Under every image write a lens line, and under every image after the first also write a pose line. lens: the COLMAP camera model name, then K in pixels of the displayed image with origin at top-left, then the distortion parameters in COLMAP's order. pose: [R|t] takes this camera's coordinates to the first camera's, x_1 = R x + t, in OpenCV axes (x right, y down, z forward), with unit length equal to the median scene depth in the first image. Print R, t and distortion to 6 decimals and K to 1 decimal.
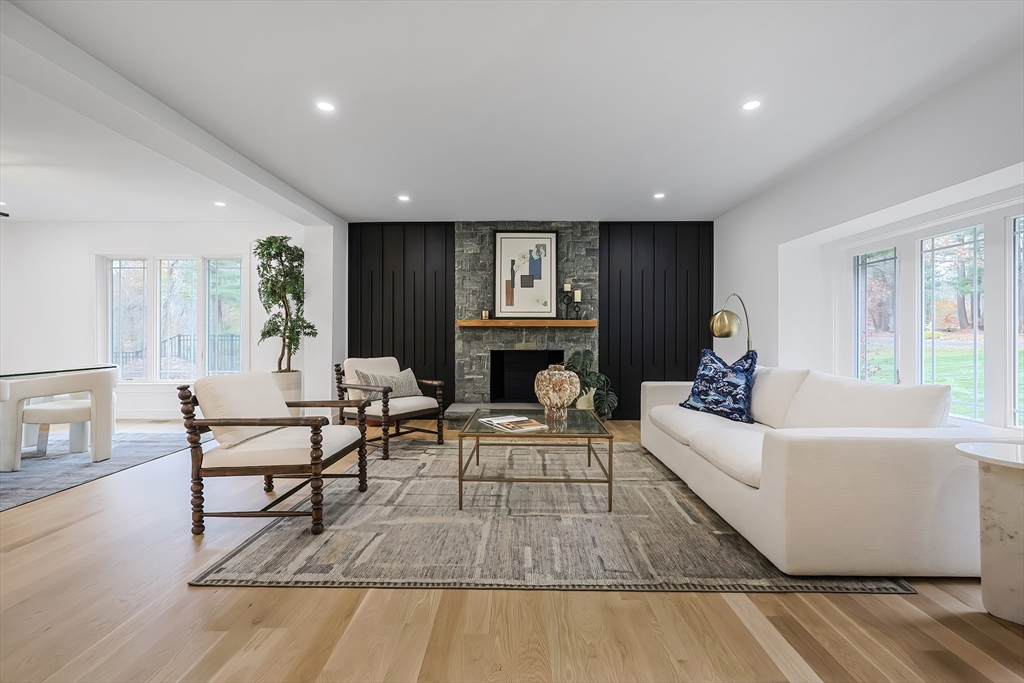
lens RADIAL K [[444.5, 0, 515.8], [0, 444.5, 335.0], [0, 0, 1]] dist [-0.001151, 0.000737]
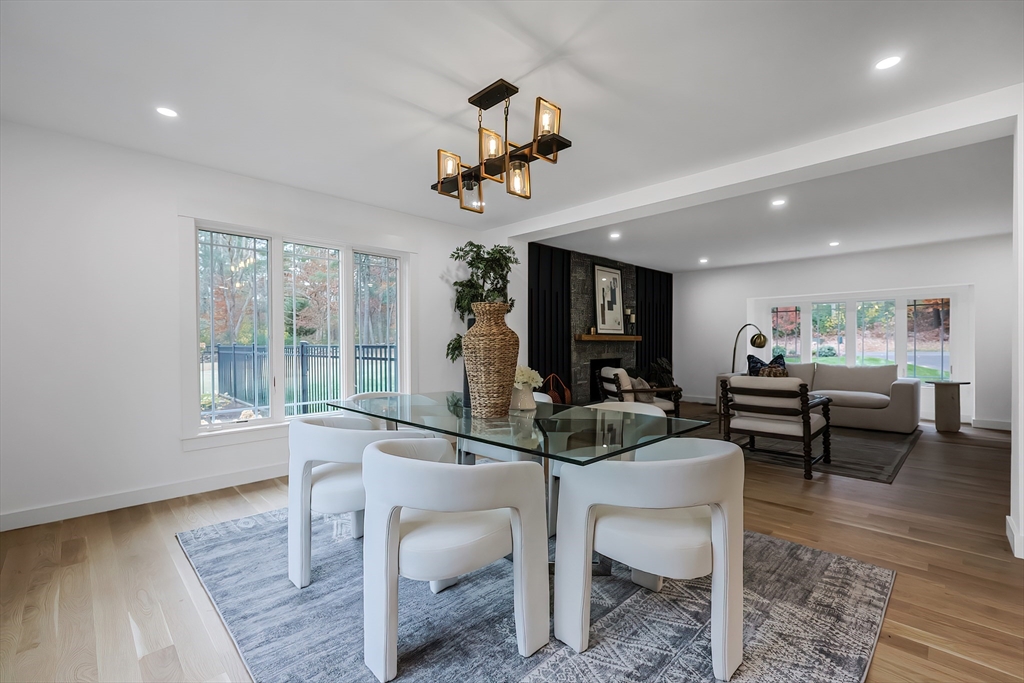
lens RADIAL K [[444.5, 0, 515.5], [0, 444.5, 347.8], [0, 0, 1]] dist [-0.001151, 0.000737]
pose [[0.723352, -0.007761, 0.690436, -1.522762], [0.002175, 0.999957, 0.008962, -0.014847], [-0.690476, -0.004981, 0.723338, 0.362355]]
